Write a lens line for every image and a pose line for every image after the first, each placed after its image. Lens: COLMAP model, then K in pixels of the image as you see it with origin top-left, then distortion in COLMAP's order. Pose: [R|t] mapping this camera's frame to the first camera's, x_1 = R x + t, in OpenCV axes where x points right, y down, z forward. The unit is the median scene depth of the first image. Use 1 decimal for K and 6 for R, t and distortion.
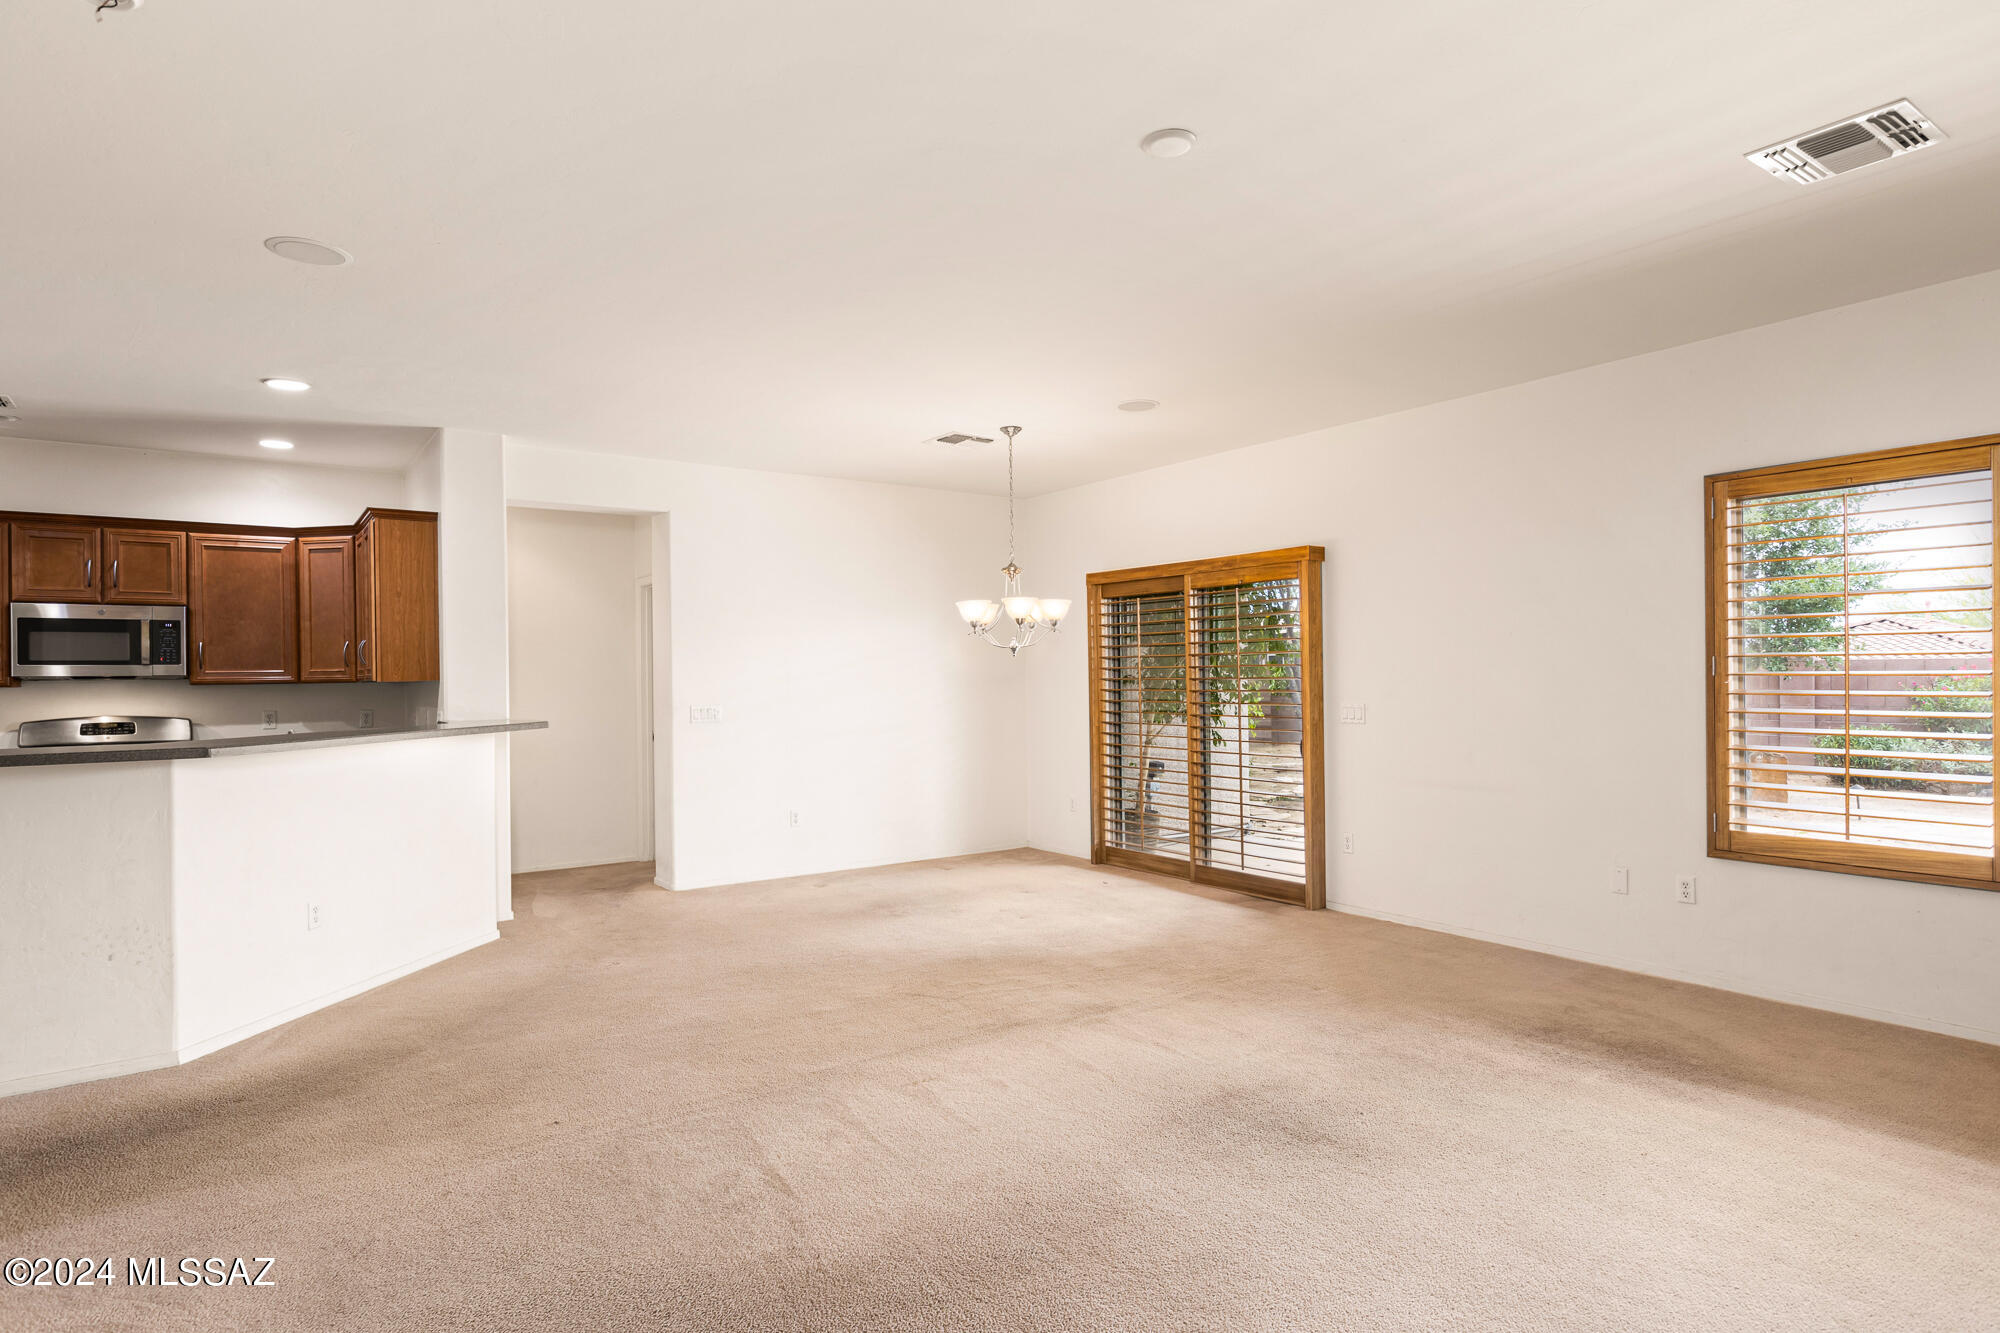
lens RADIAL K [[1067.7, 0, 1000.0], [0, 1067.7, 666.5], [0, 0, 1]] dist [-0.002915, 0.000480]
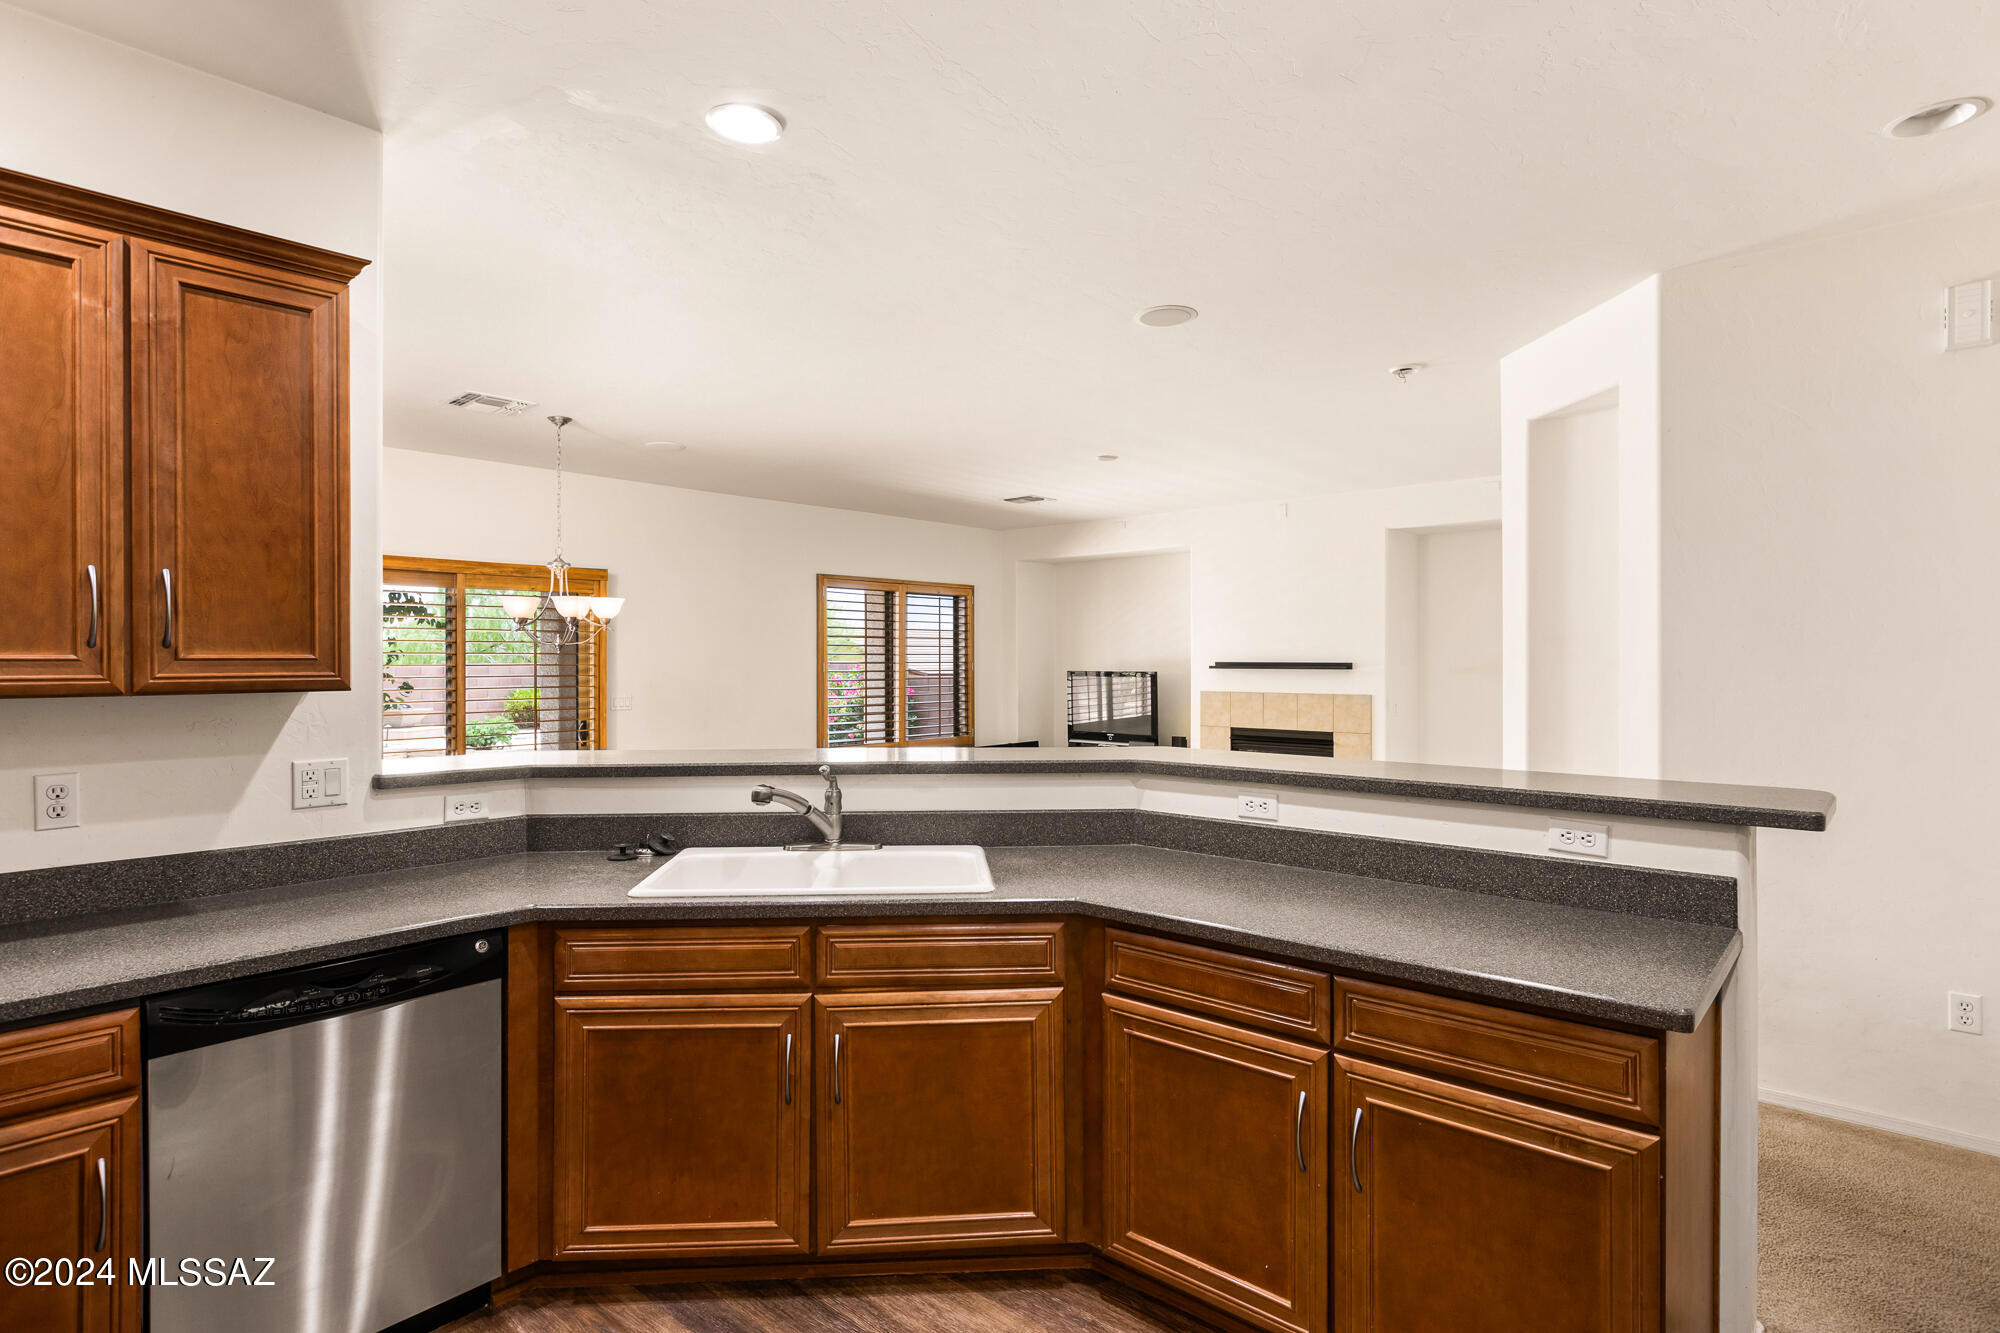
lens RADIAL K [[1010.2, 0, 1000.0], [0, 1010.2, 666.5], [0, 0, 1]] dist [-0.018300, 0.000291]
pose [[-0.215410, 0.004232, 0.976514, -0.983516], [-0.009212, 0.999937, -0.006366, 0.004792], [-0.976480, -0.010367, -0.215358, 0.816865]]
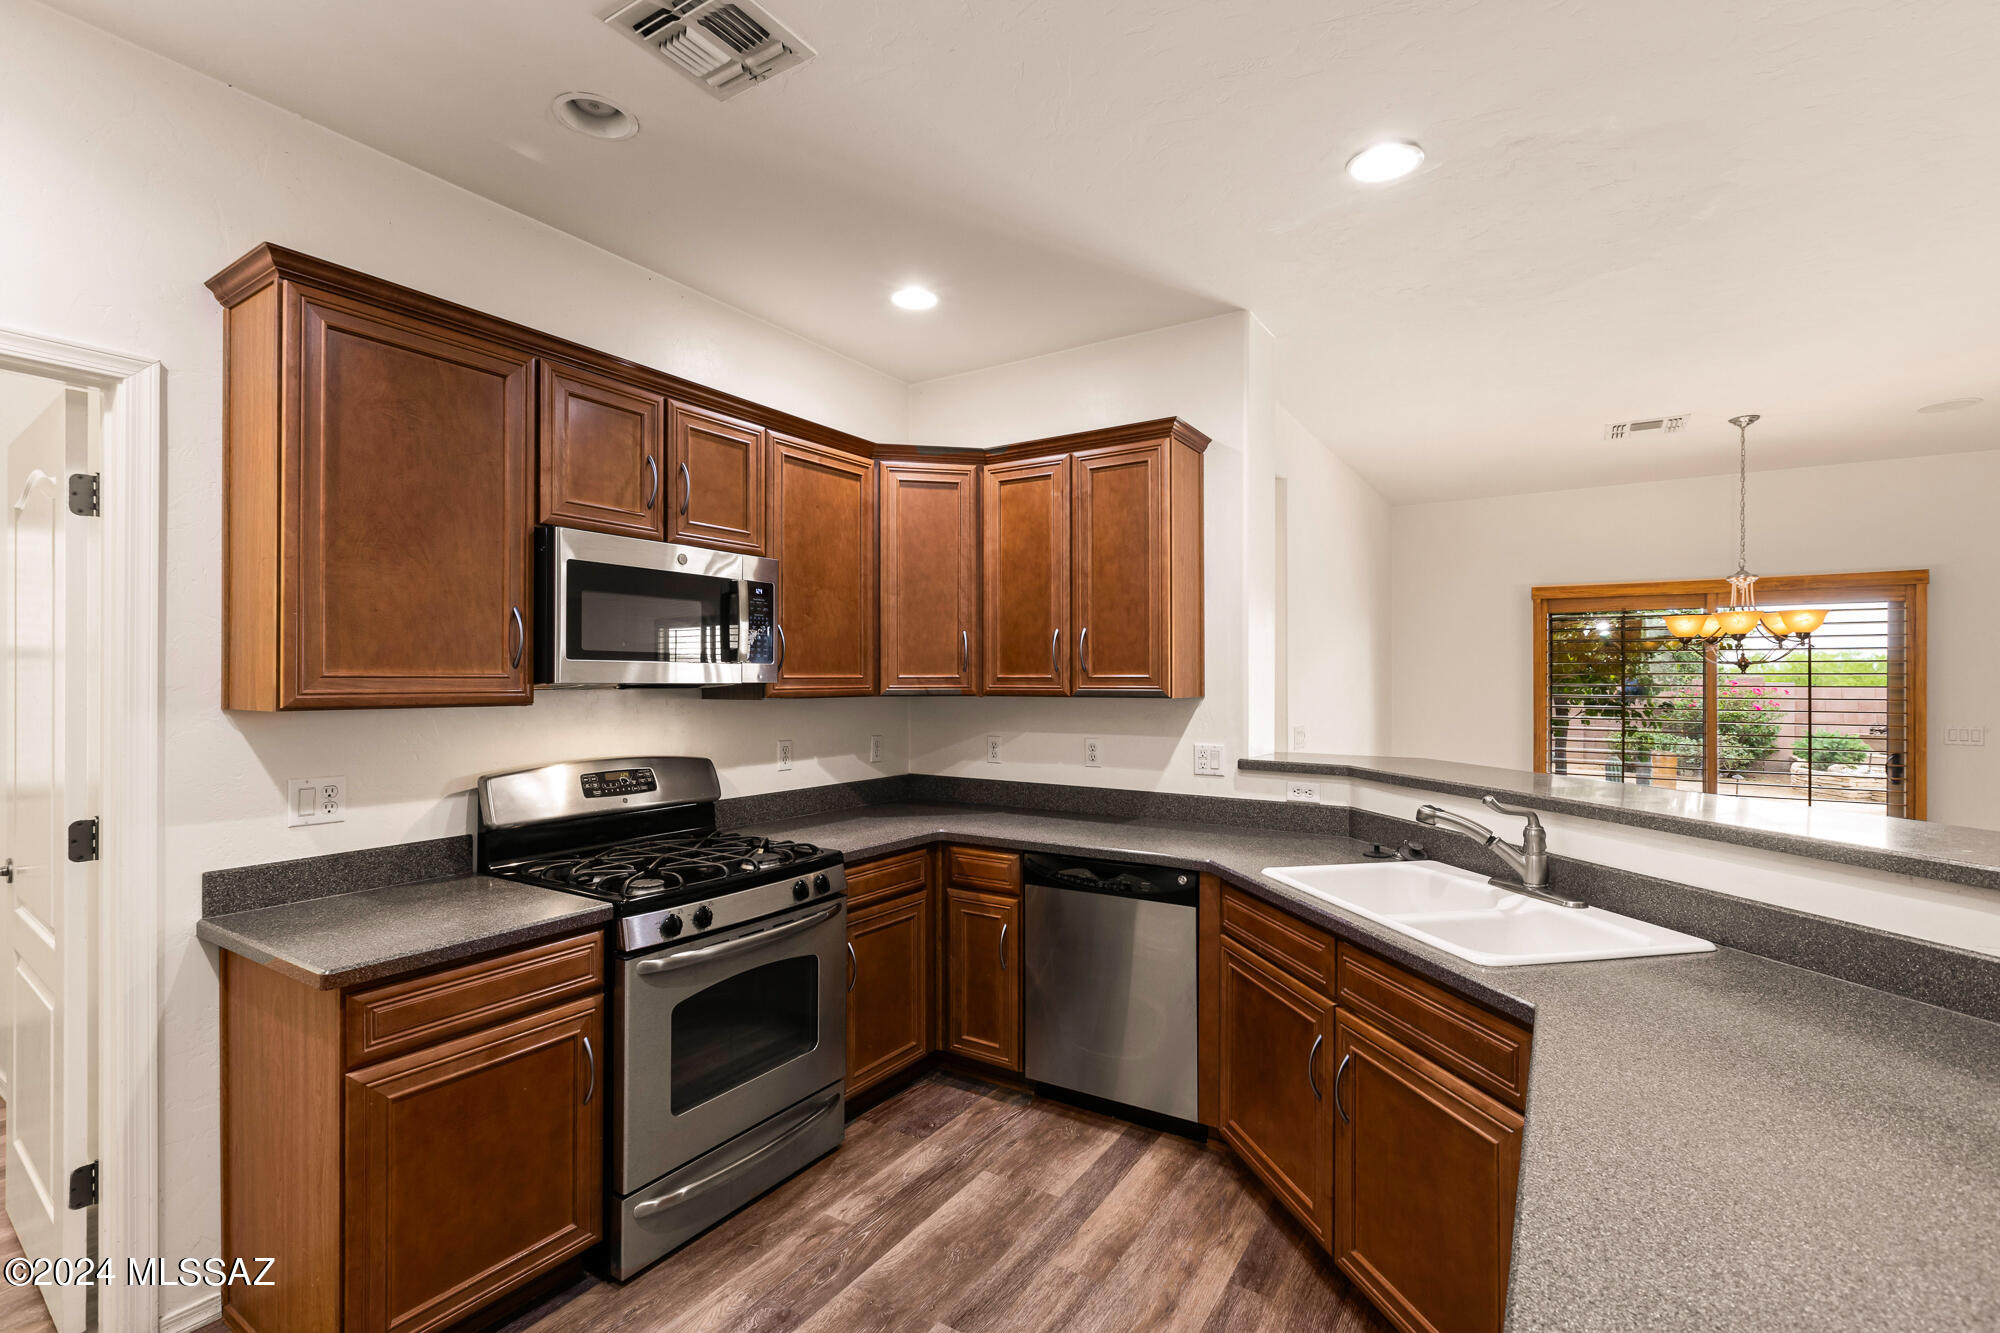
lens RADIAL K [[891.9, 0, 1000.0], [0, 891.9, 666.5], [0, 0, 1]] dist [-0.001669, -0.000119]
pose [[0.931987, 0.018634, 0.362012, -0.848947], [-0.017348, 0.999826, -0.006801, 0.000928], [-0.362076, 0.000059, 0.932149, 0.539904]]
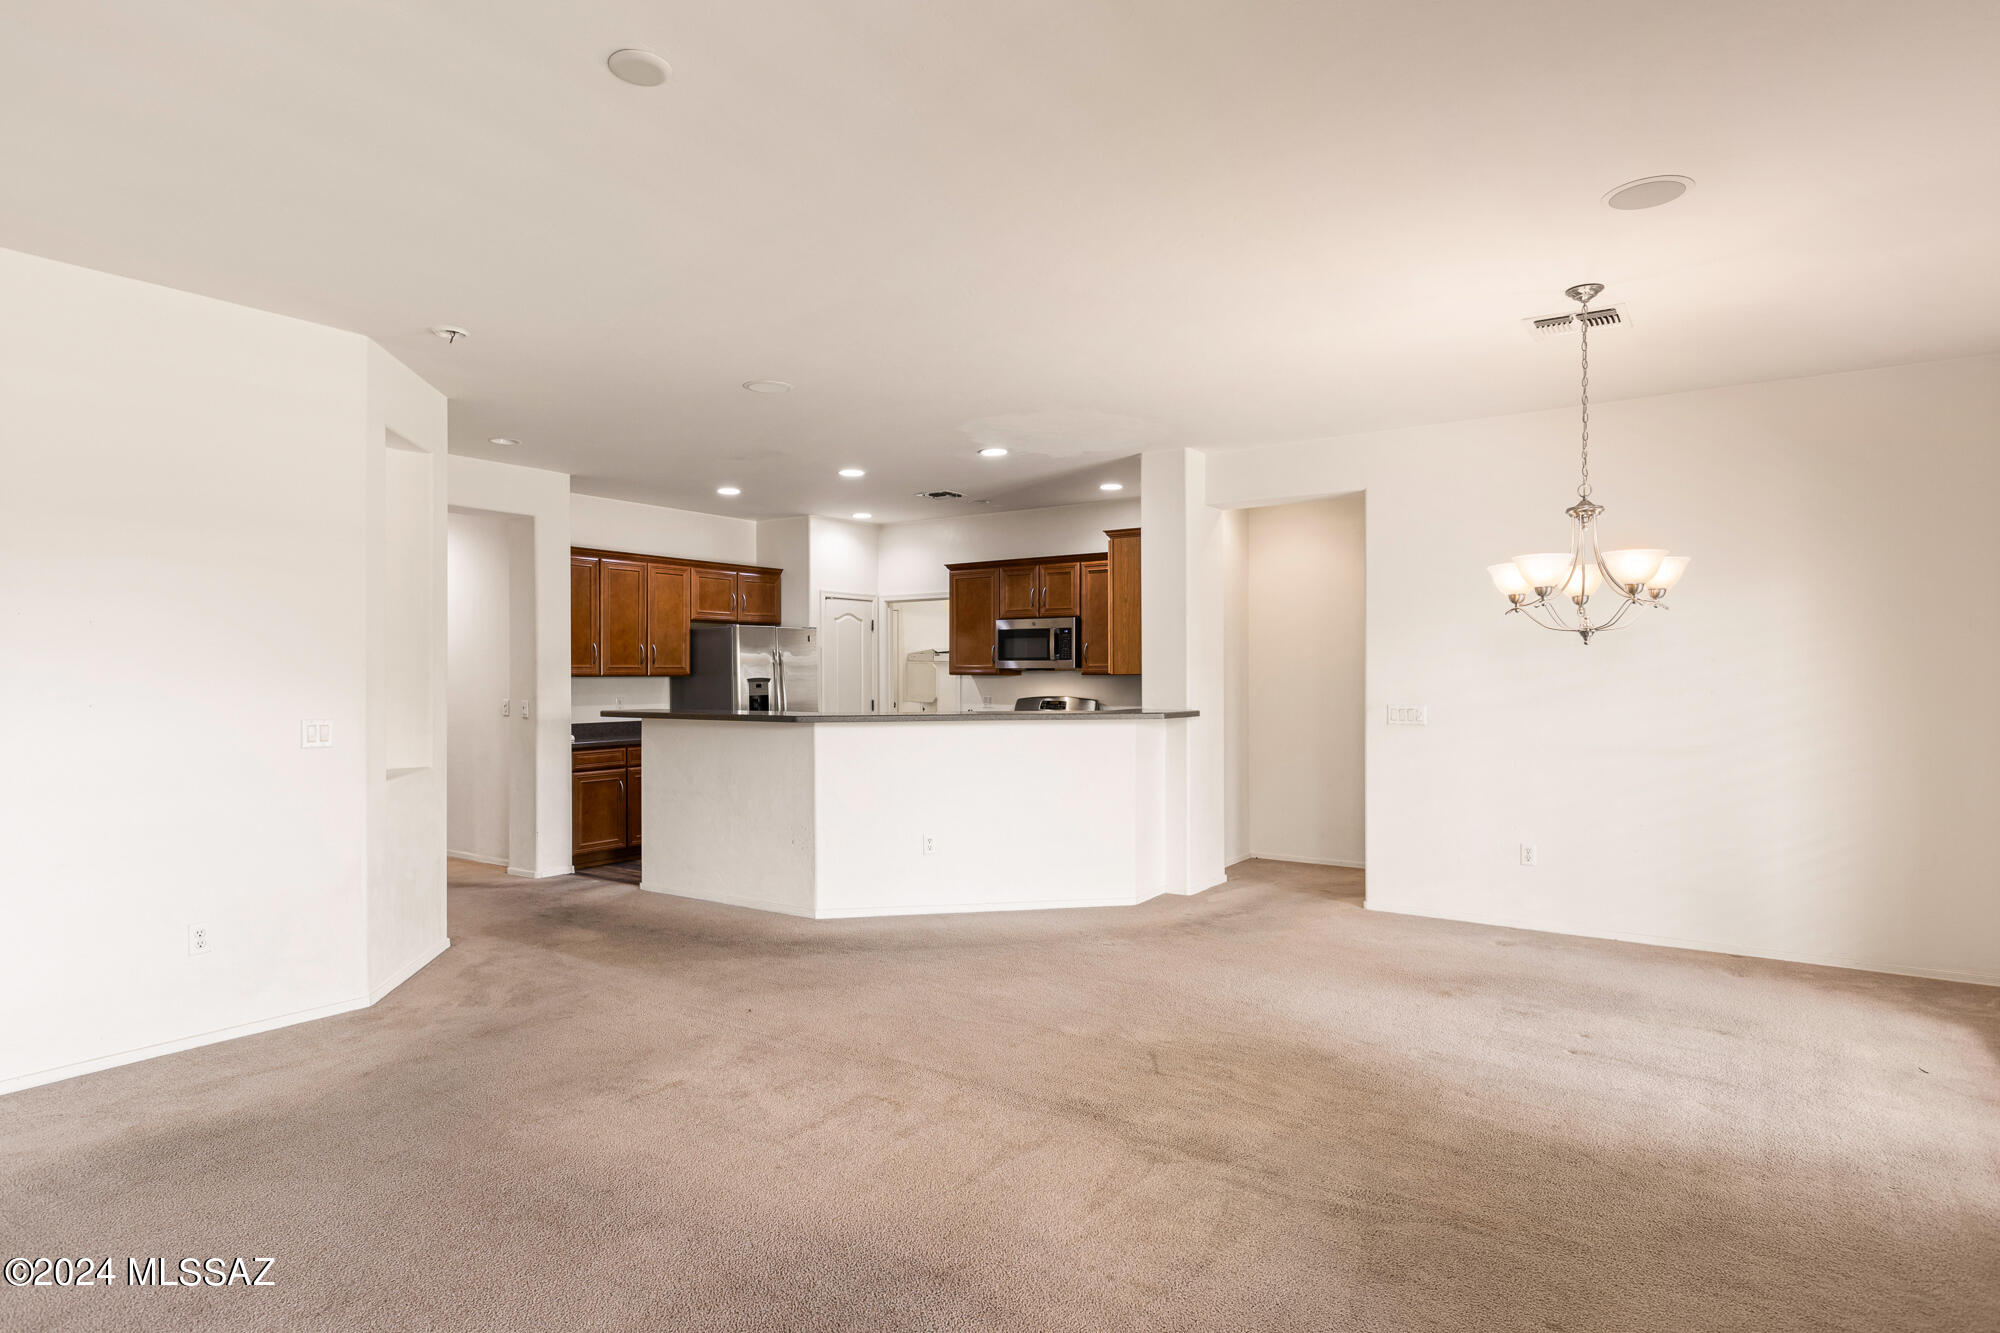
lens RADIAL K [[1078.1, 0, 1000.0], [0, 1078.1, 666.5], [0, 0, 1]] dist [0.000975, 0.000552]
pose [[0.342668, 0.003382, -0.939450, 0.508504], [0.004807, 0.999974, 0.005354, -0.001529], [0.939444, -0.006350, 0.342643, 0.453268]]
